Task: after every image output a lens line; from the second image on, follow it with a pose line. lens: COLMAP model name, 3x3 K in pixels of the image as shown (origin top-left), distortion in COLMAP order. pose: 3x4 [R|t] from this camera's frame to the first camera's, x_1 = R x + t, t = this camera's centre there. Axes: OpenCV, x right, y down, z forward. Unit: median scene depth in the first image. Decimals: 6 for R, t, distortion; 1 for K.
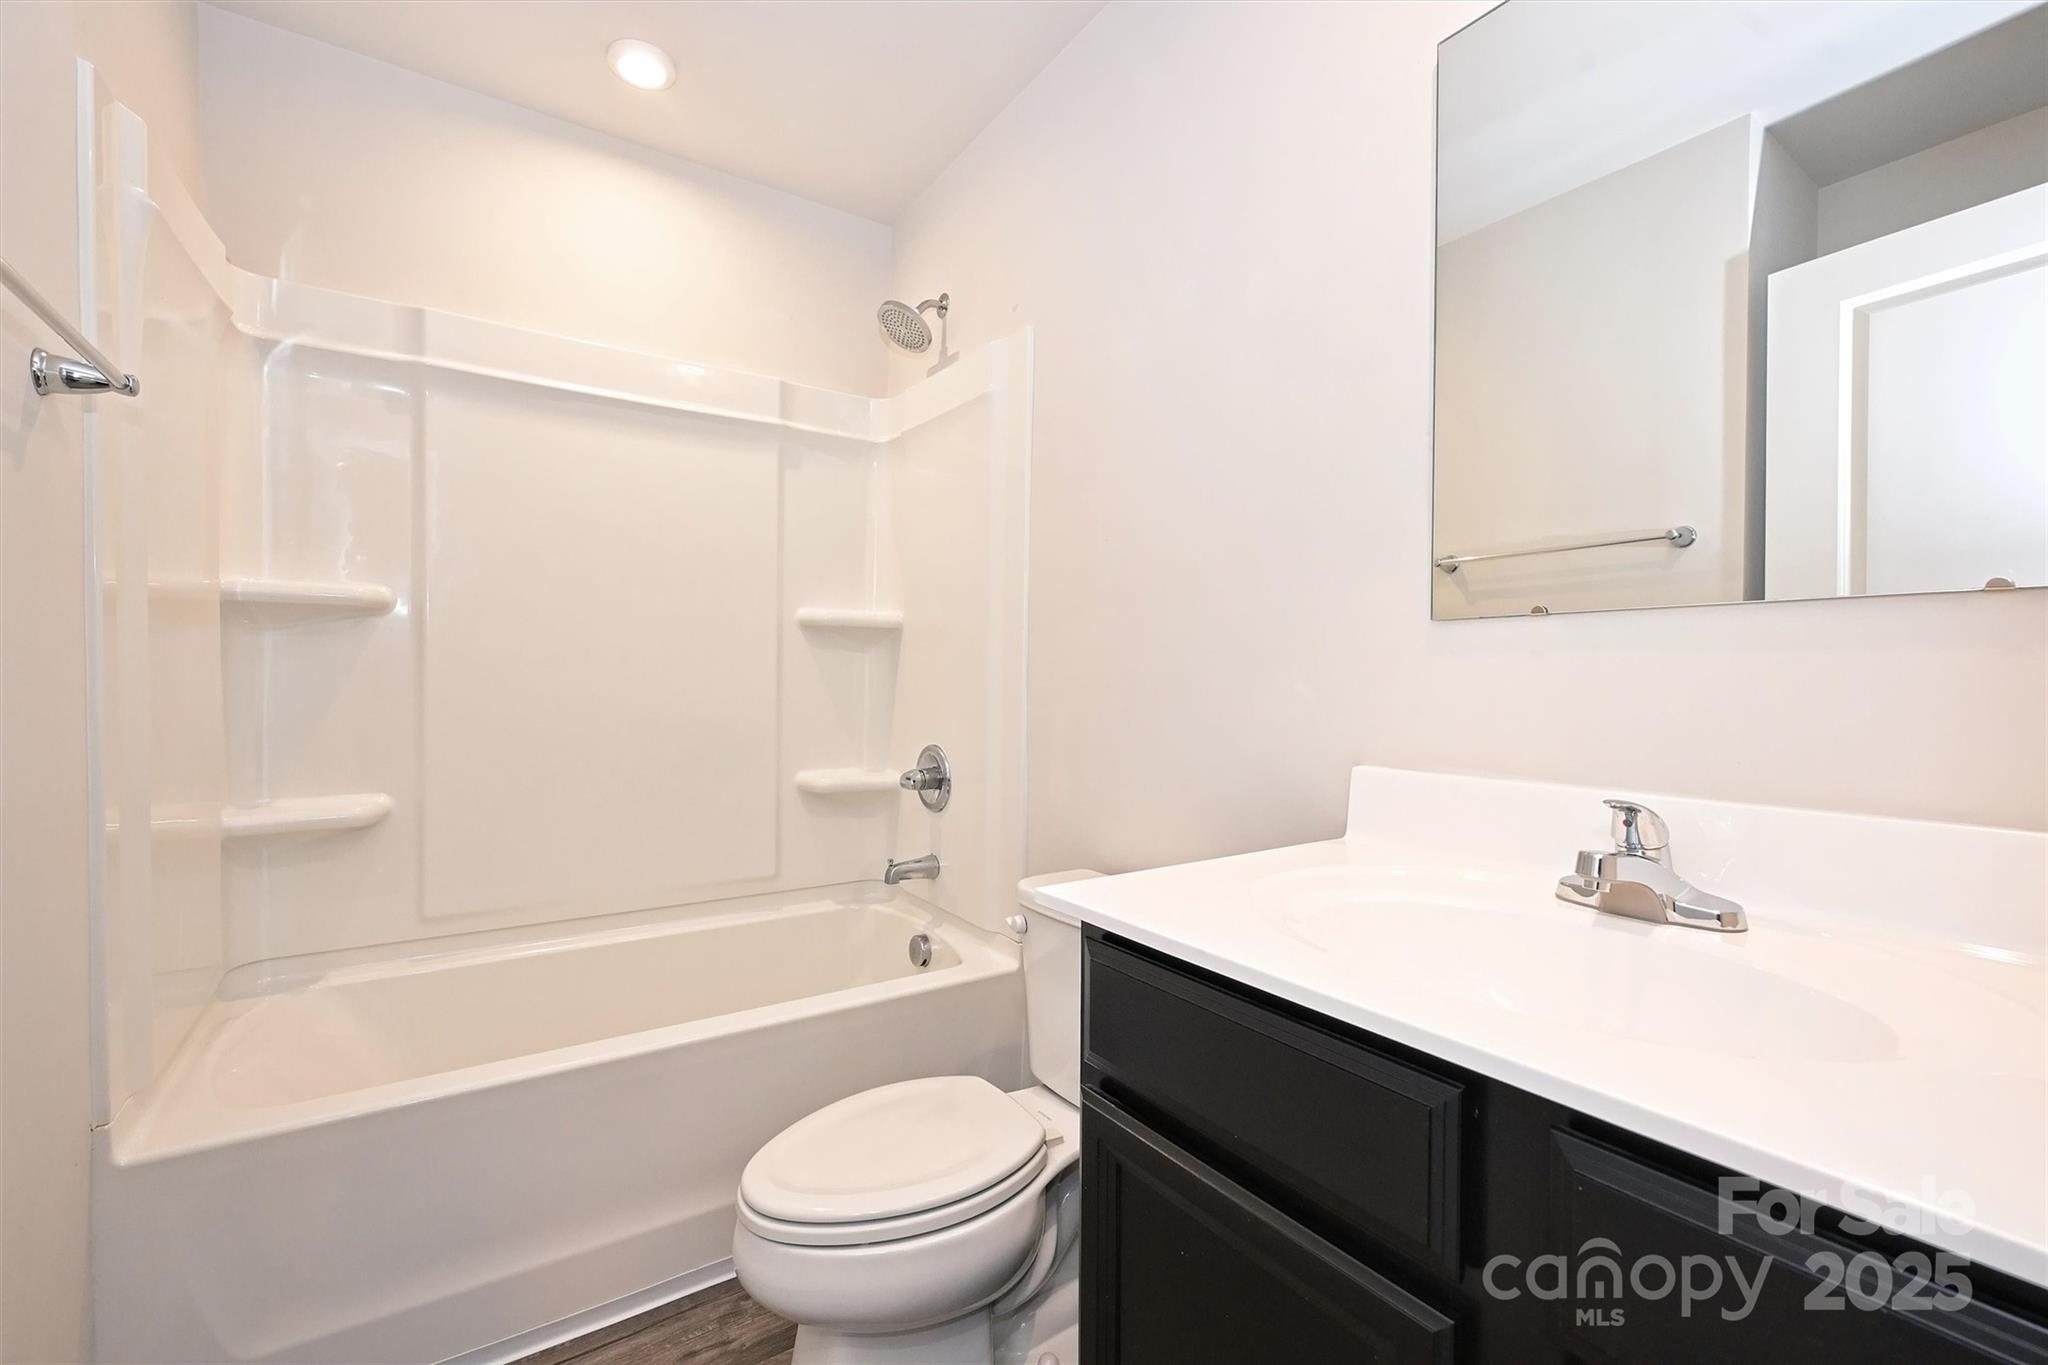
lens RADIAL K [[854.9, 0, 1016.8], [0, 854.9, 685.6], [0, 0, 1]] dist [0.002179, 0.000328]
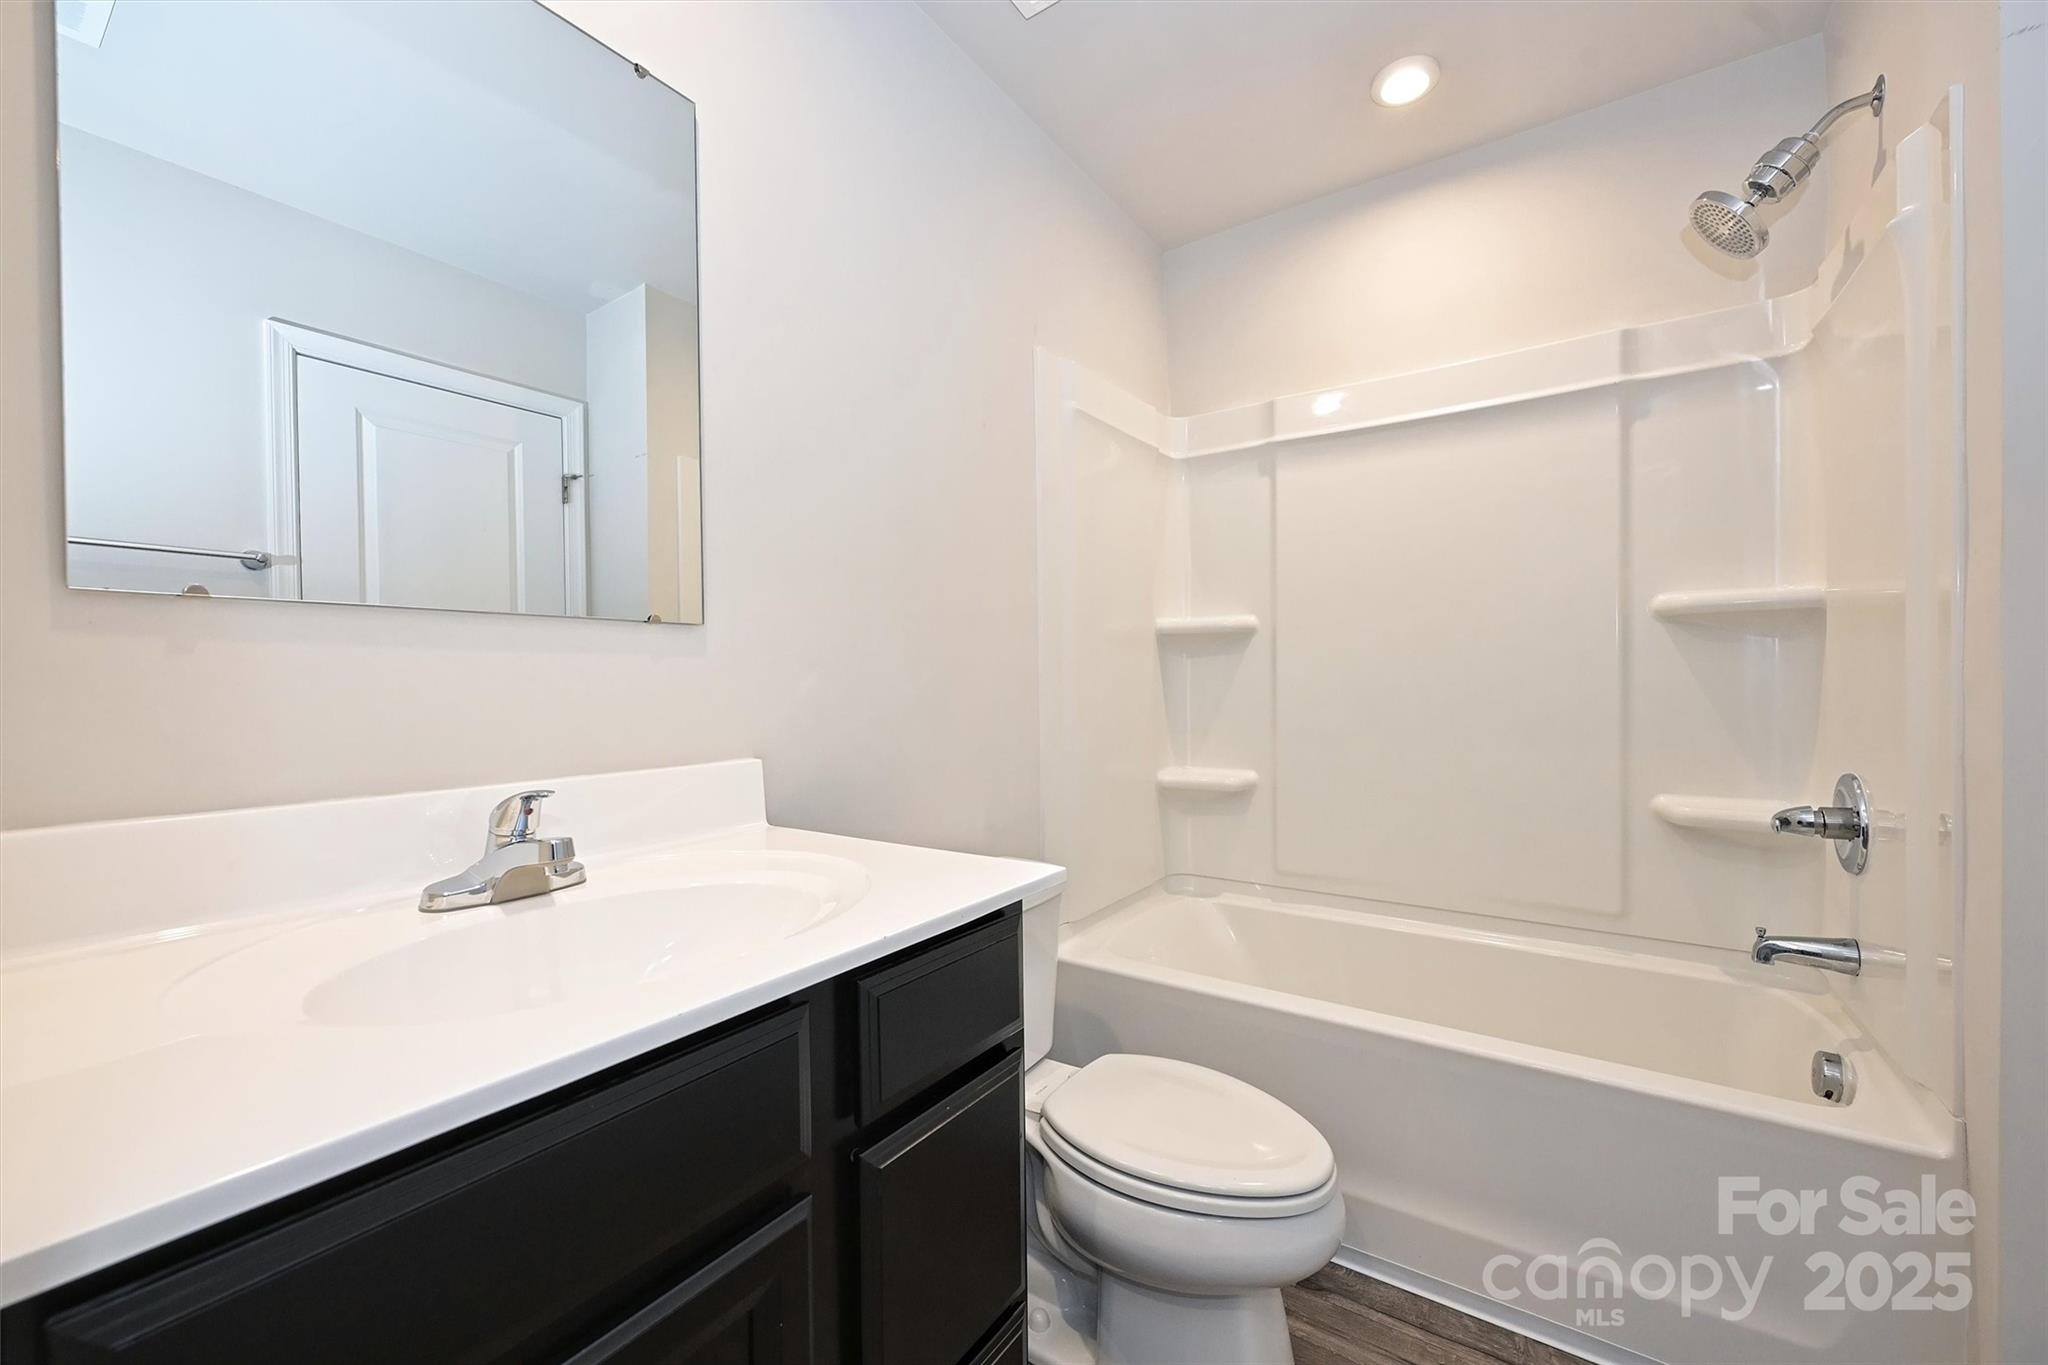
lens RADIAL K [[806.4, 0, 1016.4], [0, 806.4, 687.5], [0, 0, 1]] dist [0.000016, -0.000831]
pose [[0.370319, -0.004233, -0.928895, 0.247266], [-0.000731, 0.999988, -0.004849, 0.002134], [0.928904, 0.002474, 0.370312, 0.152282]]
